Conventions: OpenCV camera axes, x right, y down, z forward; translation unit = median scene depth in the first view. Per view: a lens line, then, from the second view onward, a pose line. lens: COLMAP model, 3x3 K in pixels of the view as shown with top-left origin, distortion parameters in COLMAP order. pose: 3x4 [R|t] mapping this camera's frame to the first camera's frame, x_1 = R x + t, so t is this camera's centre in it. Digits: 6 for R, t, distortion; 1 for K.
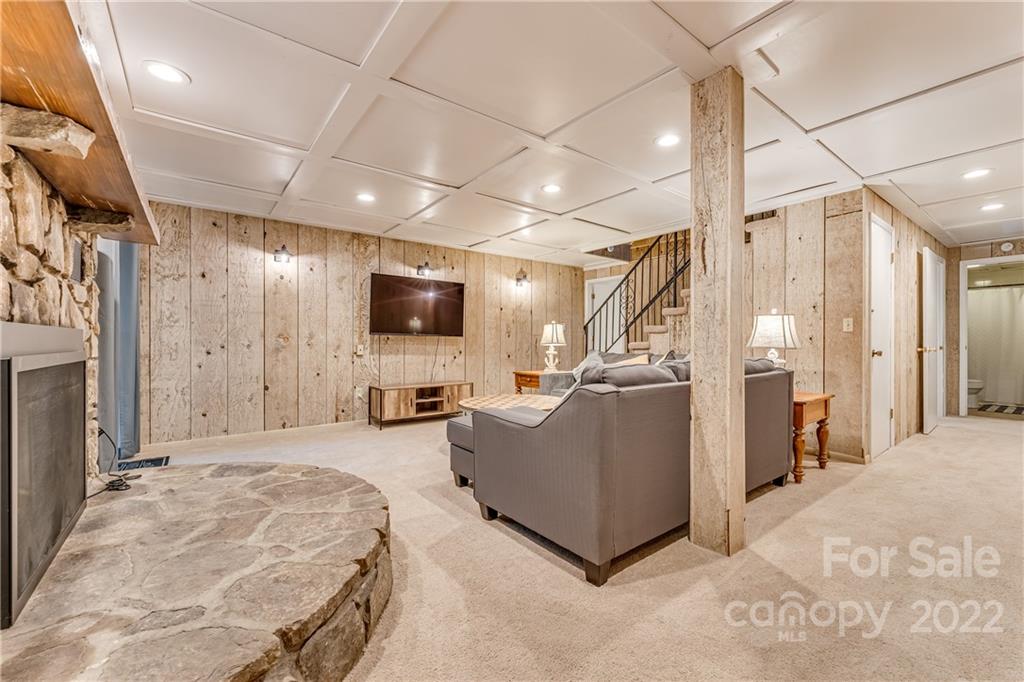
lens RADIAL K [[419.7, 0, 513.0], [0, 419.7, 342.3], [0, 0, 1]] dist [-0.000070, 0.000108]
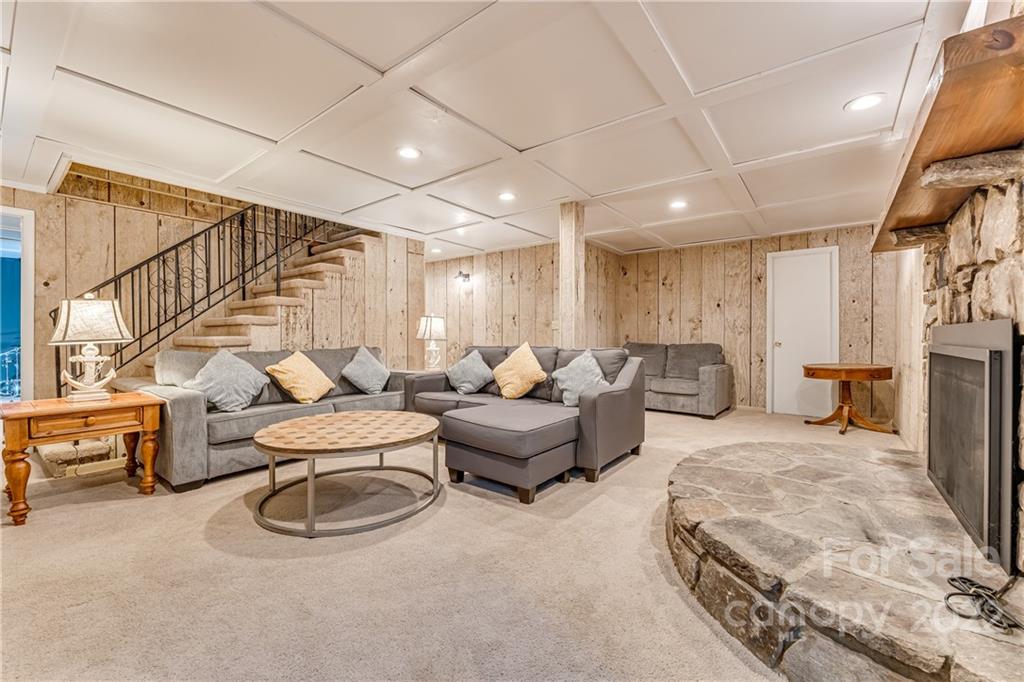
lens RADIAL K [[419.7, 0, 511.4], [0, 419.7, 339.1], [0, 0, 1]] dist [-0.000070, 0.000108]
pose [[-0.263131, -0.008166, 0.964726, -1.331122], [0.001430, 0.999960, 0.008854, -0.004765], [-0.964759, 0.003709, -0.263109, 1.768279]]
